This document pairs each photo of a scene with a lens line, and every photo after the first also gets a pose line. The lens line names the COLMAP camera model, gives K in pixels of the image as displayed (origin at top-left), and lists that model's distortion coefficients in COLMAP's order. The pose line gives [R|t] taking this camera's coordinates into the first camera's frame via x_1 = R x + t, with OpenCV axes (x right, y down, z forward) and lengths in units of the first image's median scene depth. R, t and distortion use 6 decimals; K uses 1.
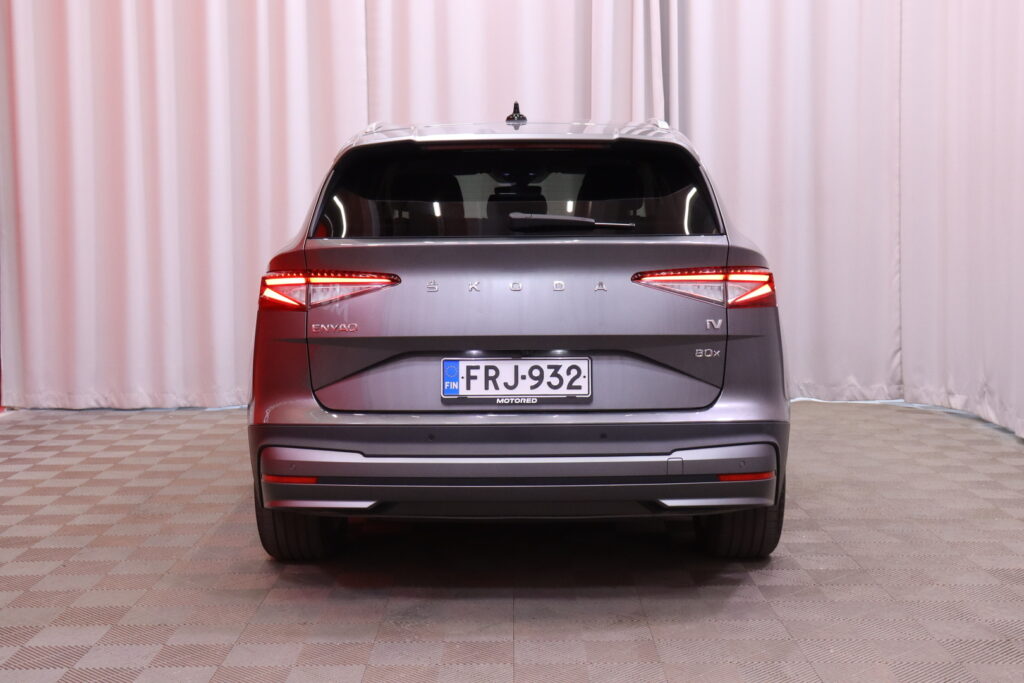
lens RADIAL K [[1446.2, 0, 512.0], [0, 1446.2, 341.5], [0, 0, 1]] dist [-0.018662, -0.052216]
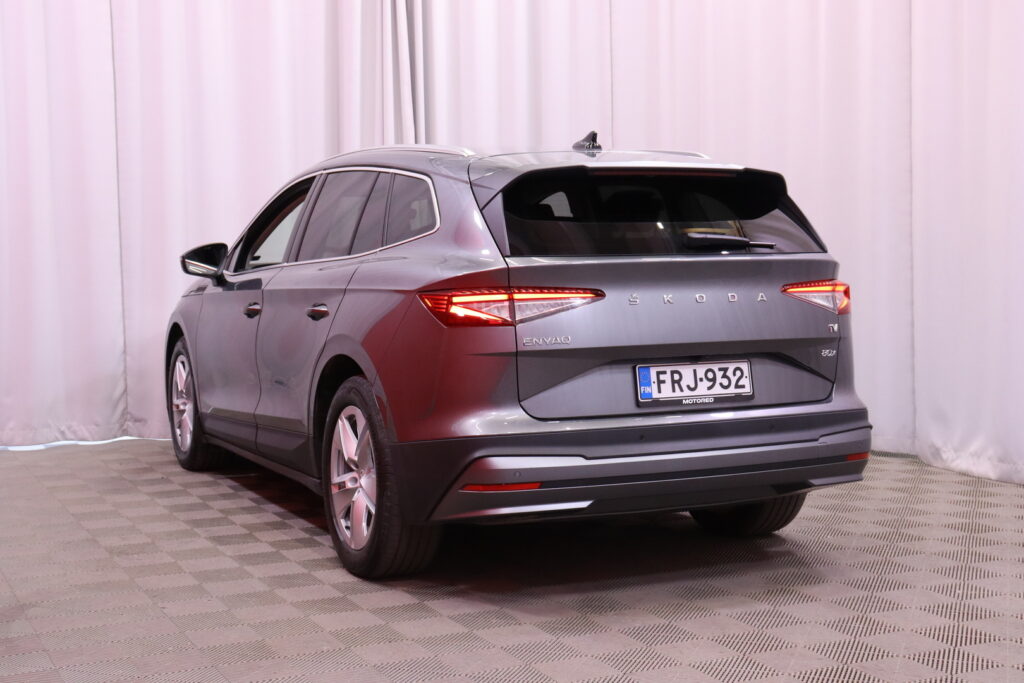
lens RADIAL K [[1522.7, 0, 512.0], [0, 1522.7, 341.5], [0, 0, 1]] dist [0.002367, 0.027253]
pose [[0.898658, -0.030430, 0.437594, -0.637017], [0.040163, 0.999109, -0.013003, 0.004736], [-0.436808, 0.029260, 0.899079, 0.004657]]
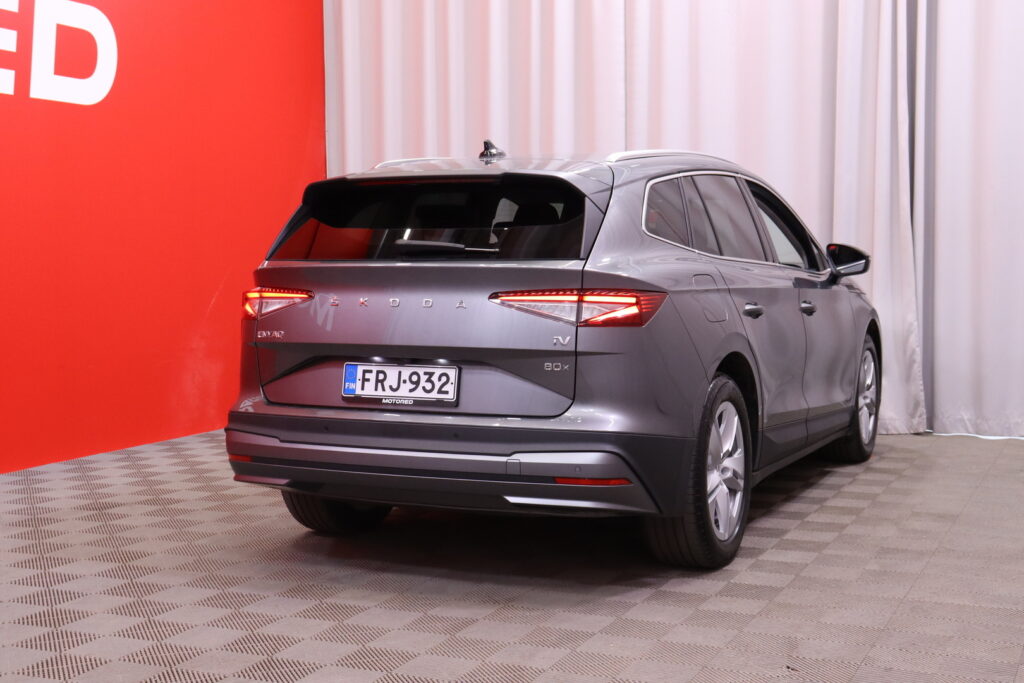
lens RADIAL K [[1446.2, 0, 512.0], [0, 1446.2, 341.5], [0, 0, 1]] dist [-0.018662, -0.052216]
pose [[0.911117, 0.030619, -0.411009, 0.559312], [-0.036267, 0.999324, -0.005948, -0.003440], [0.410549, 0.020326, 0.911612, -0.018378]]
